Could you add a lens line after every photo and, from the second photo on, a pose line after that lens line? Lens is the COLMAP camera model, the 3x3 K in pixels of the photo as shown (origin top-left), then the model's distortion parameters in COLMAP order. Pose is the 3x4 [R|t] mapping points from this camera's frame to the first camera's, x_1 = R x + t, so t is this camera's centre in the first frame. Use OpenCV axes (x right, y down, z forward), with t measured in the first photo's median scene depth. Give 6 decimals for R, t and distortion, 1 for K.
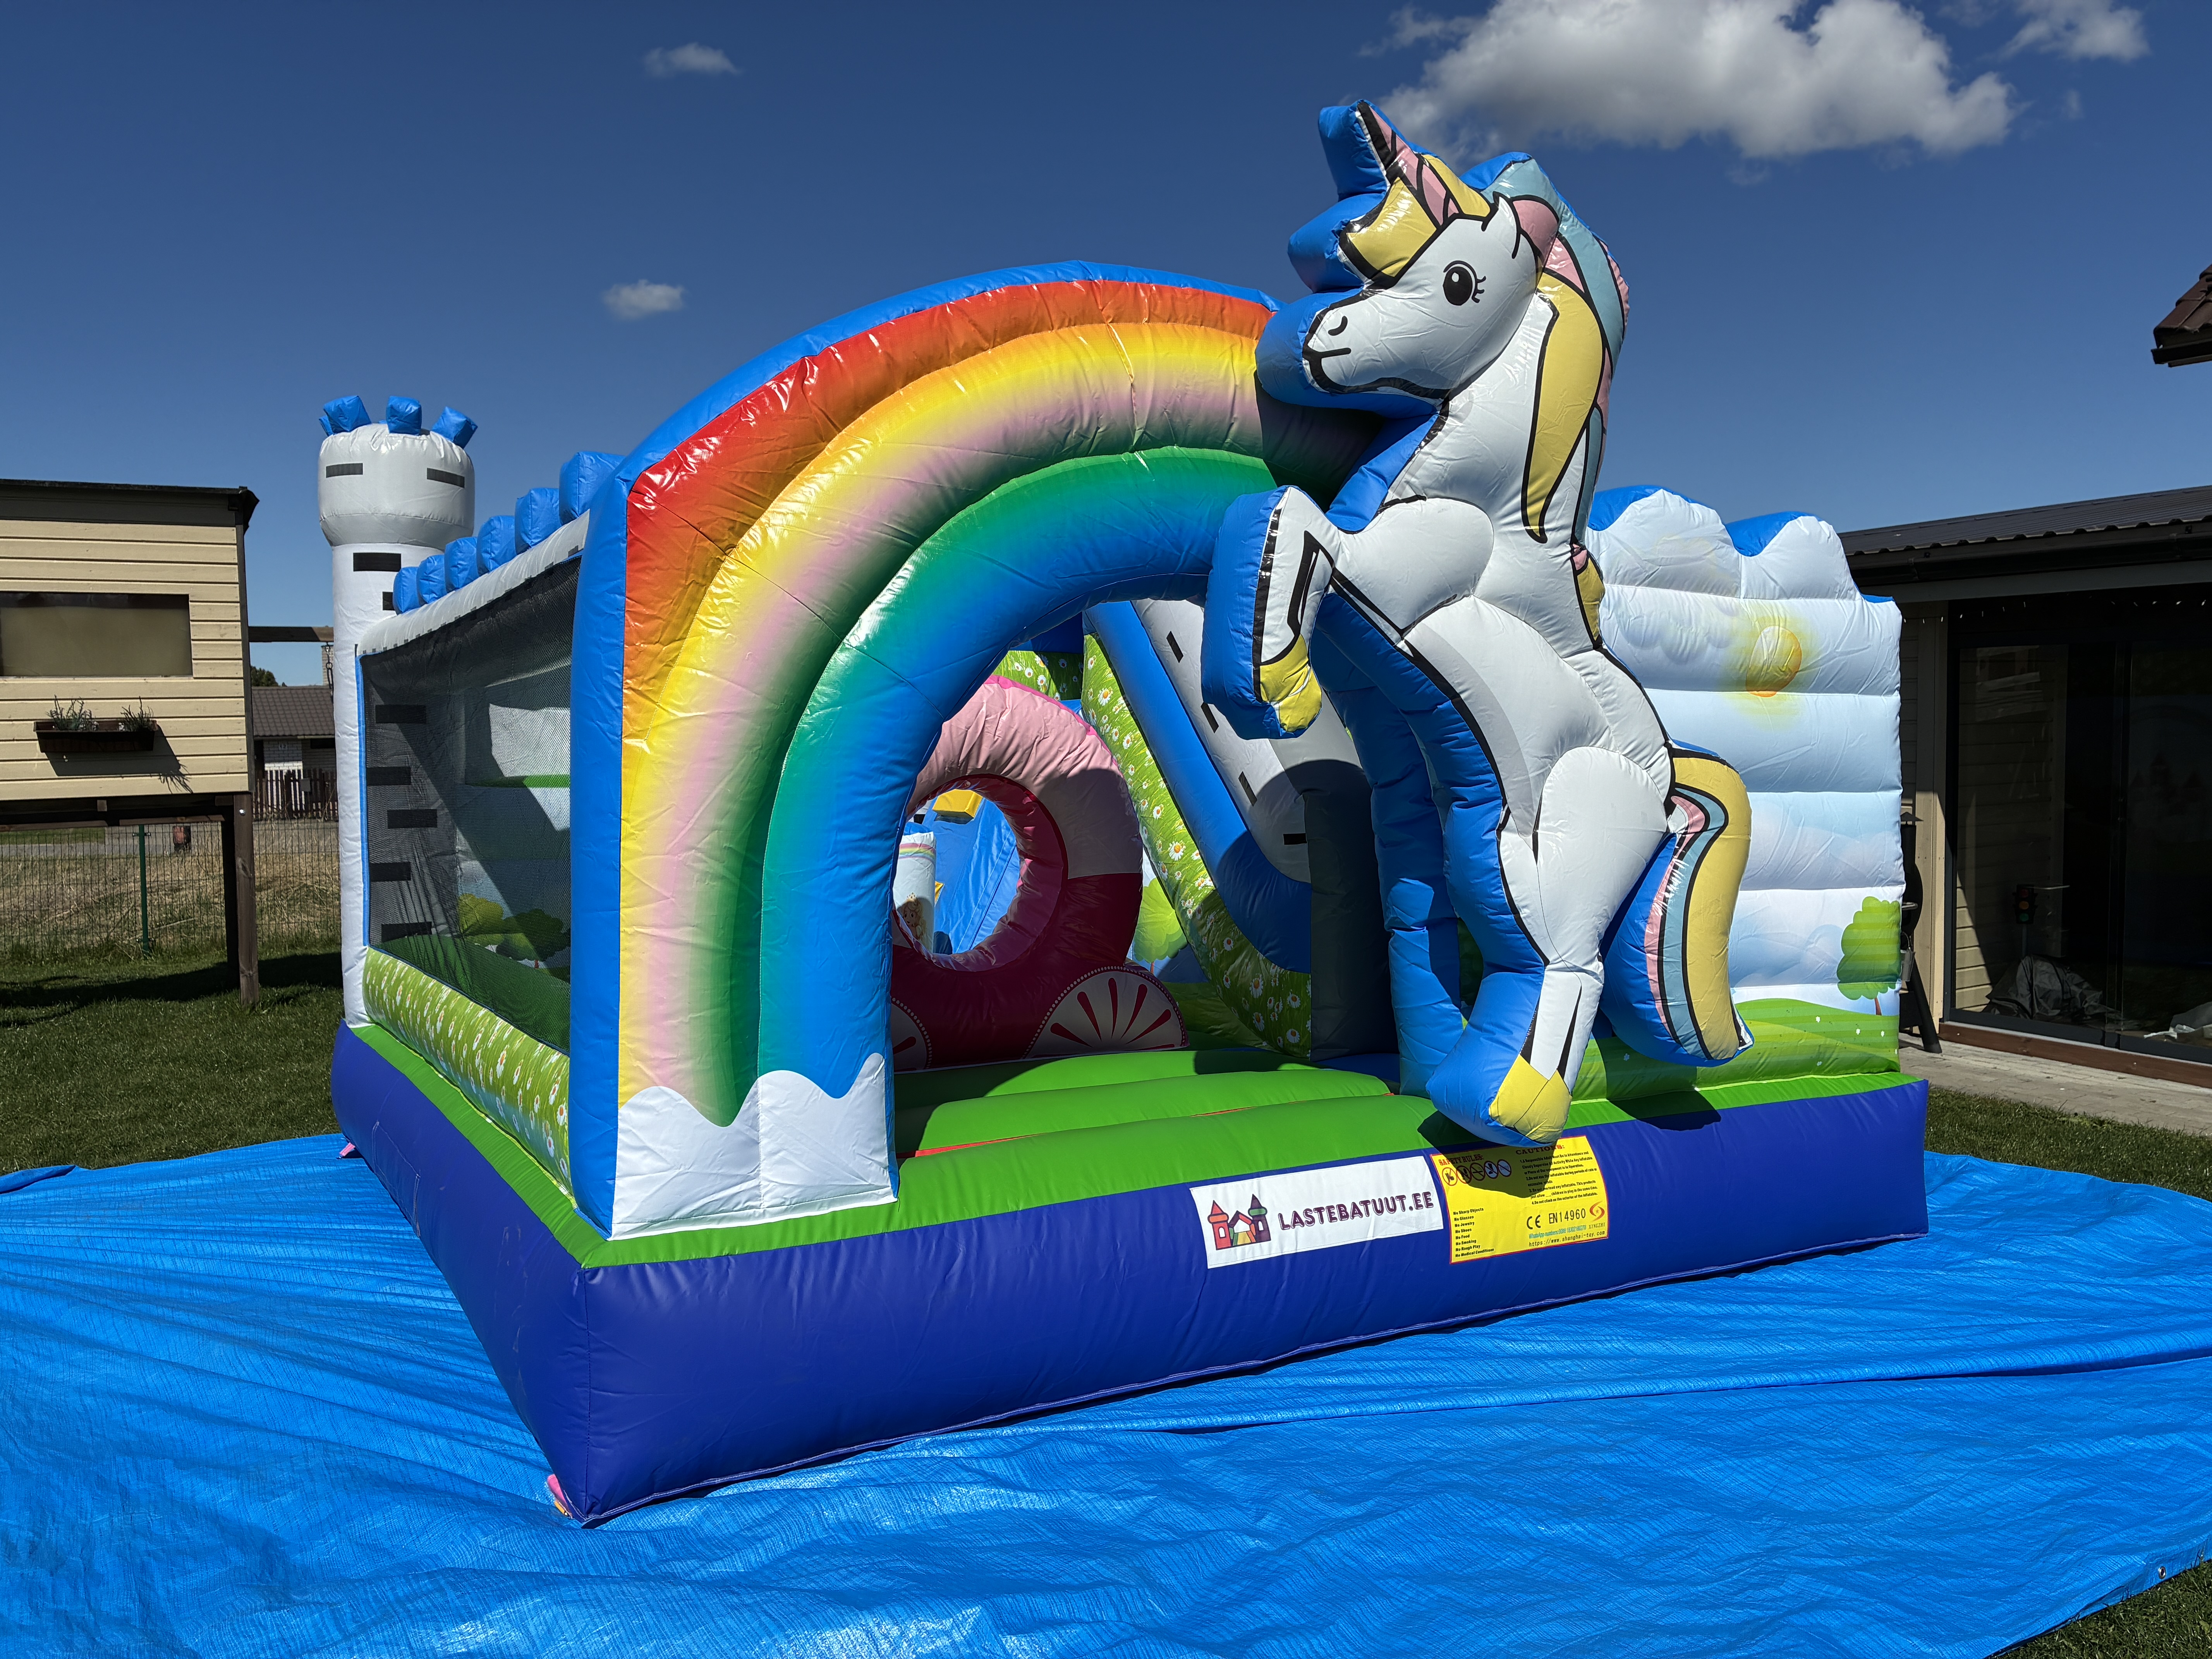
lens RADIAL K [[1692.1, 0, 1116.8], [0, 1692.1, 828.3], [0, 0, 1]] dist [0.033294, -0.014751]
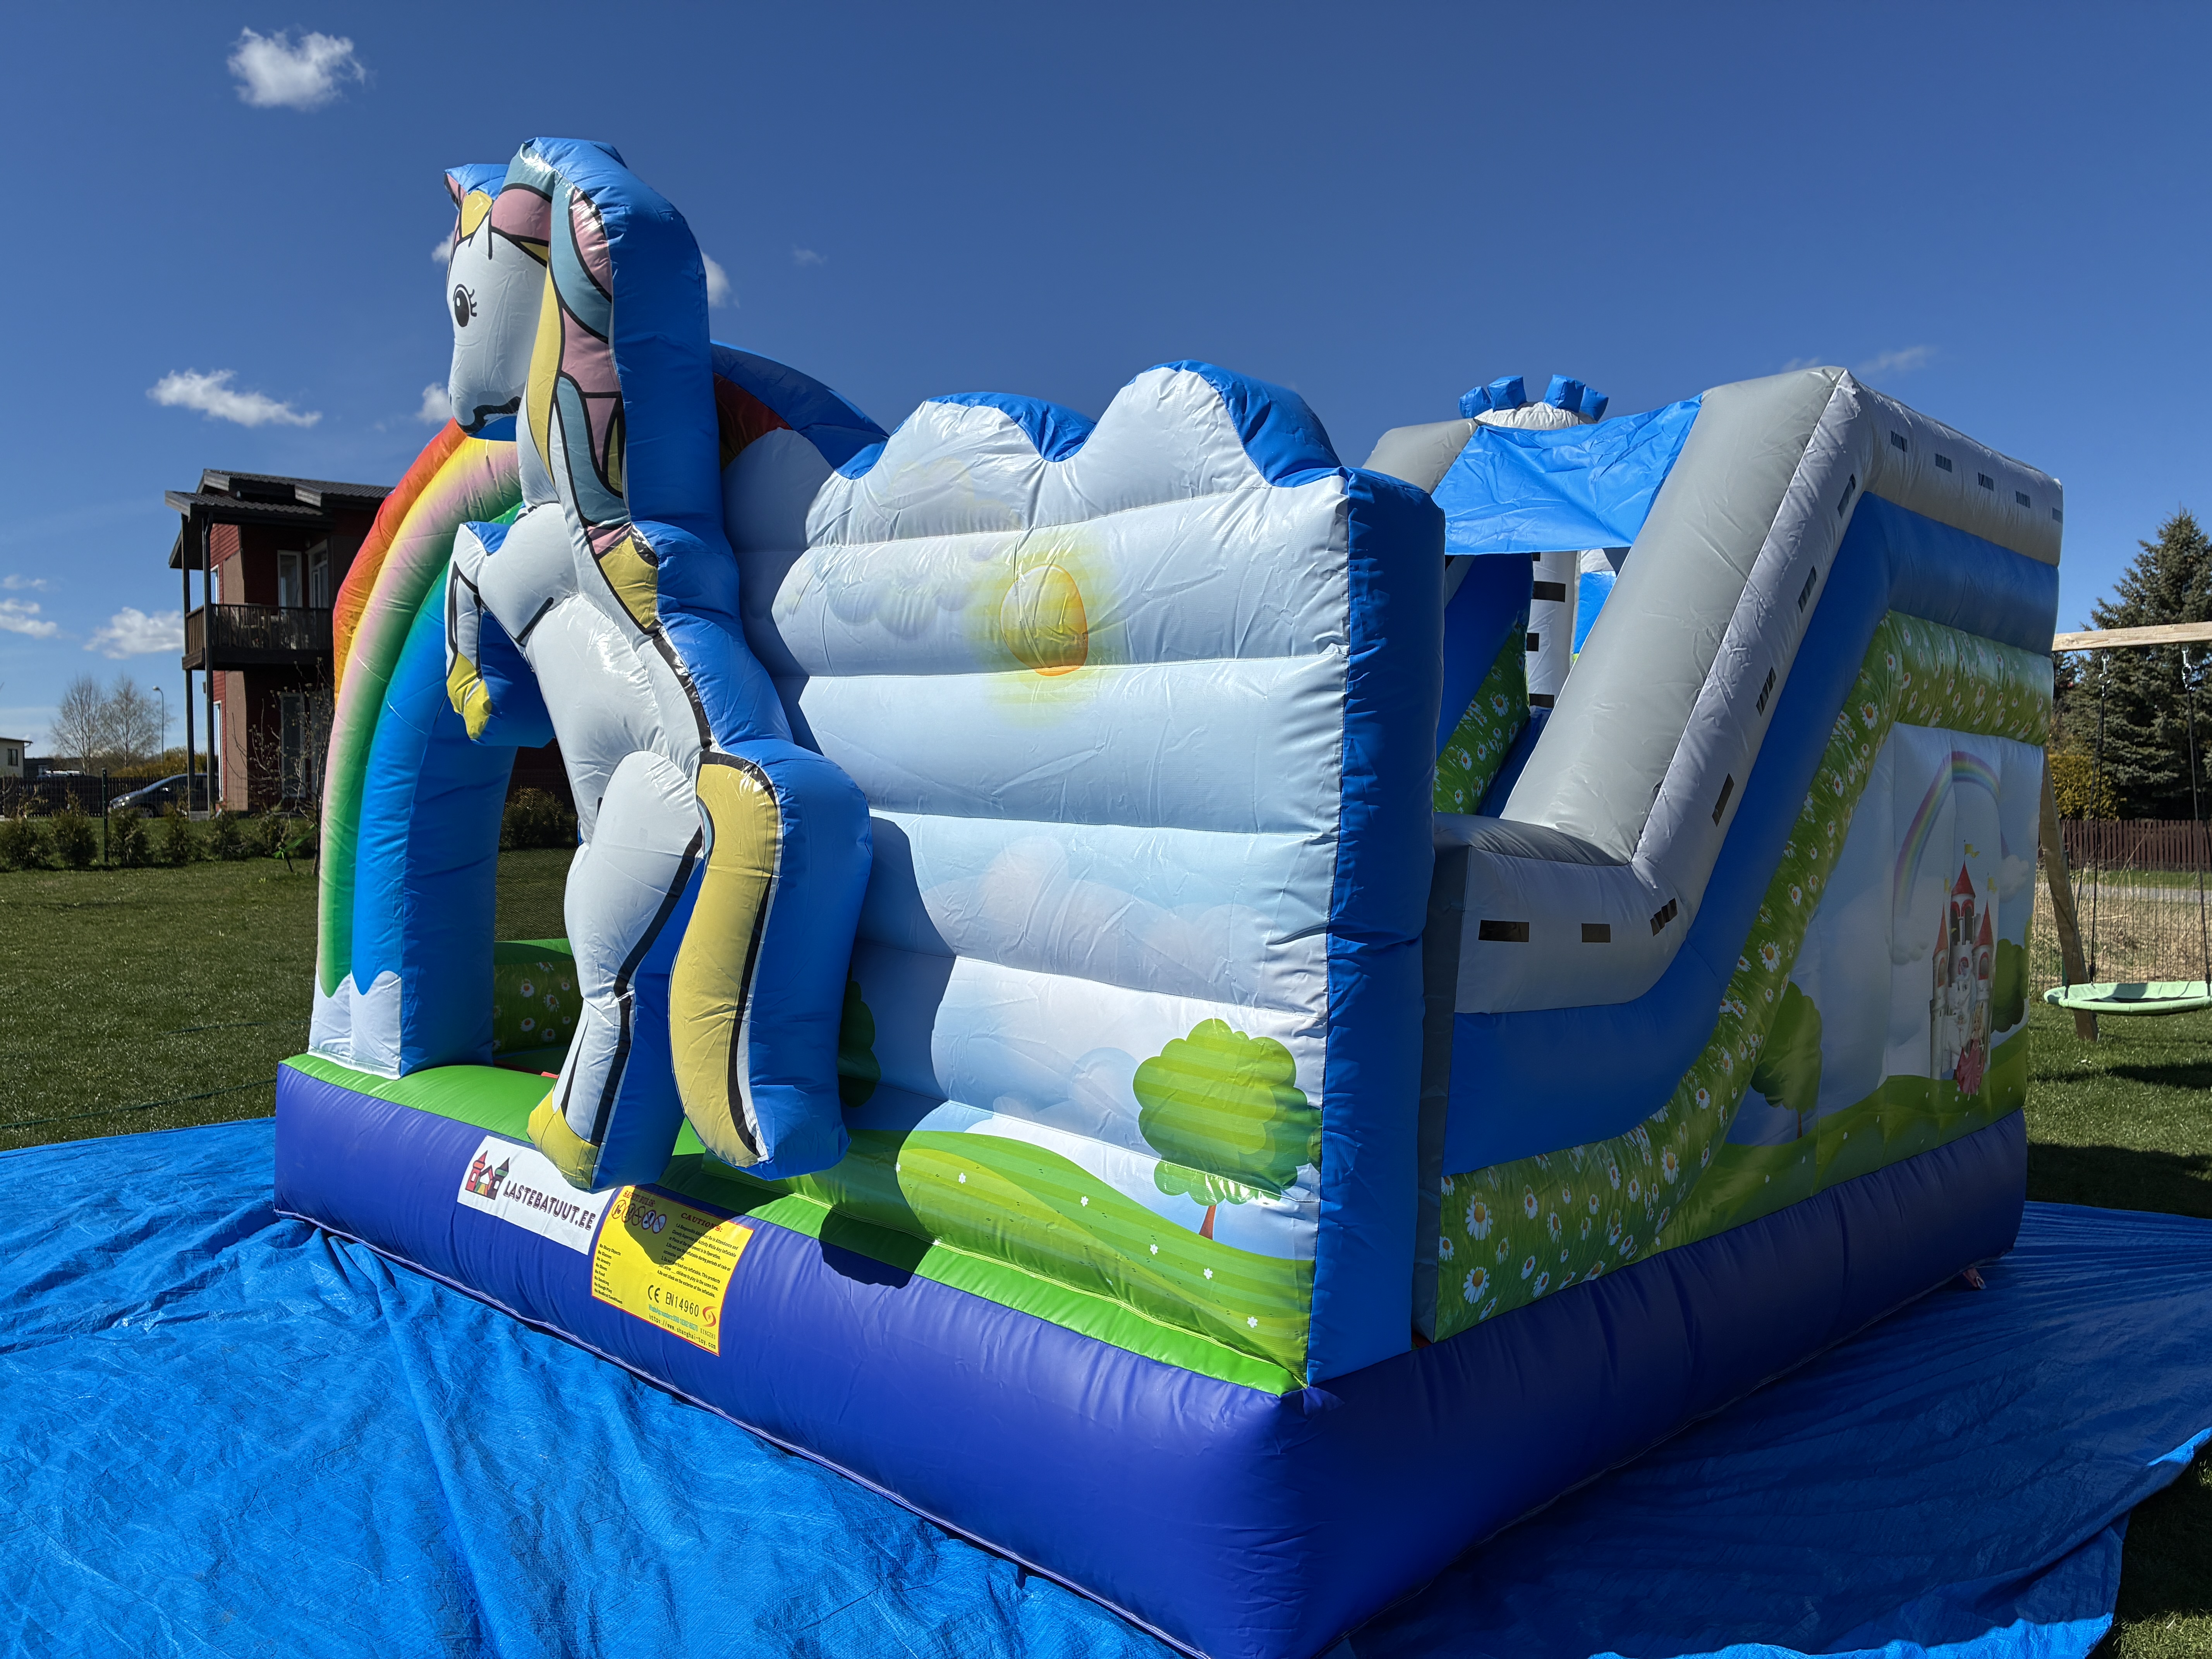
lens RADIAL K [[1692.1, 0, 1105.5], [0, 1692.1, 803.3], [0, 0, 1]] dist [0.033294, -0.014751]
pose [[0.278690, 0.014678, -0.960269, 1.190673], [-0.057669, 0.998335, -0.001476, -0.034168], [0.958648, 0.055789, 0.279072, 0.997924]]
